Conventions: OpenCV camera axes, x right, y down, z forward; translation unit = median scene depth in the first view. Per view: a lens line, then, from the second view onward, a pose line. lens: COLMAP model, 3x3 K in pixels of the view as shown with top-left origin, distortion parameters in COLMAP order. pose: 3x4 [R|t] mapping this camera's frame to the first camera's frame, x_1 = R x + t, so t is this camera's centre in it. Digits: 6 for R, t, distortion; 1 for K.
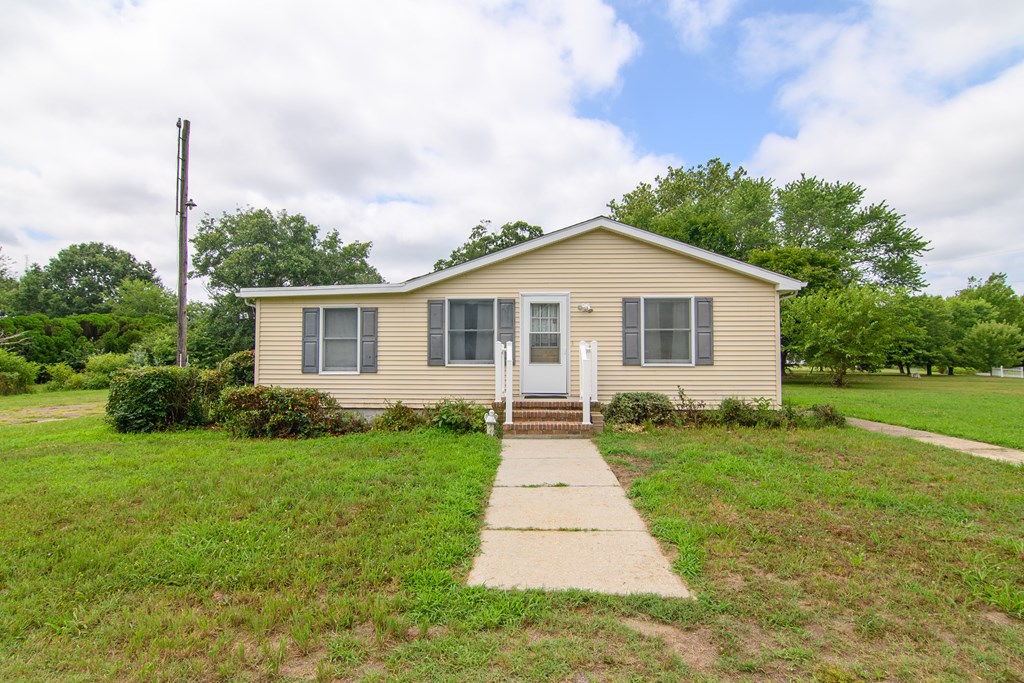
lens RADIAL K [[524.8, 0, 498.3], [0, 524.8, 335.8], [0, 0, 1]] dist [-0.036821, 0.015886]
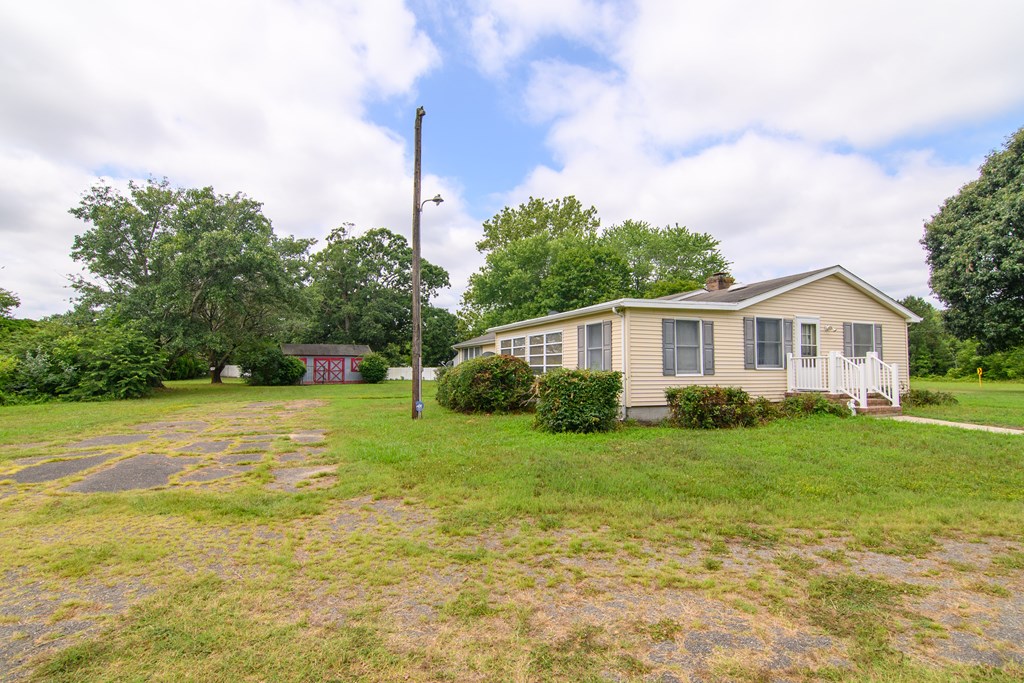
lens RADIAL K [[536.0, 0, 512.9], [0, 536.0, 355.4], [0, 0, 1]] dist [-0.011622, 0.000699]
pose [[0.899140, 0.016004, 0.437368, -0.375954], [-0.020649, 0.999770, 0.005867, 0.008698], [-0.437173, -0.014307, 0.899264, 0.026032]]
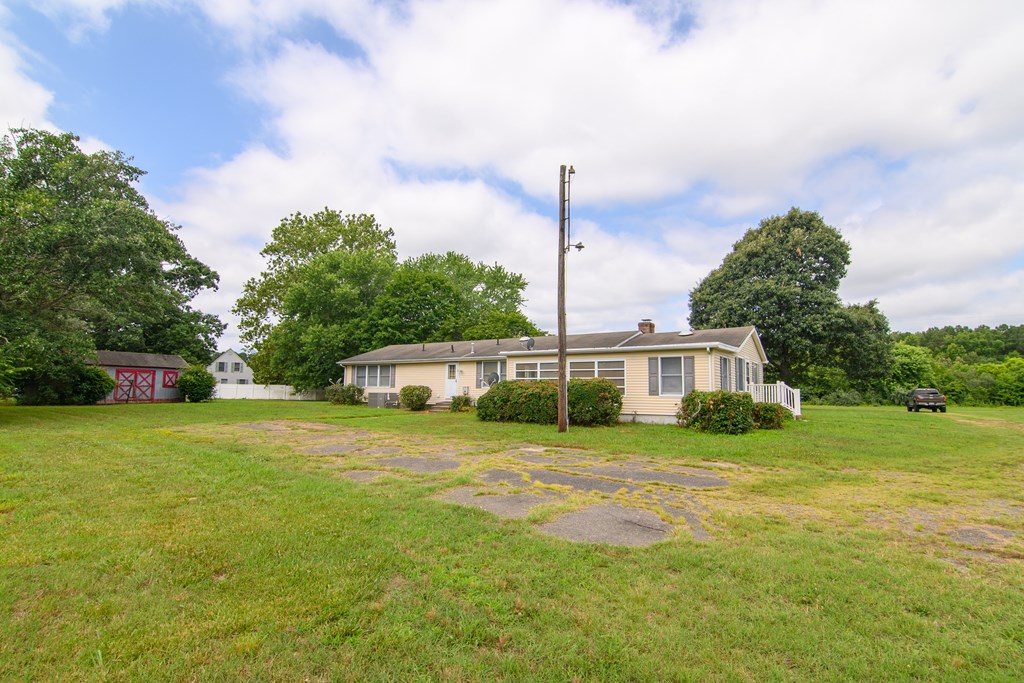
lens RADIAL K [[542.0, 0, 496.7], [0, 542.0, 356.6], [0, 0, 1]] dist [0.027002, 0.000769]
pose [[0.507677, 0.064428, 0.859135, -0.727049], [-0.048590, 0.997754, -0.046111, 0.020277], [-0.860176, -0.018336, 0.509667, 0.244973]]
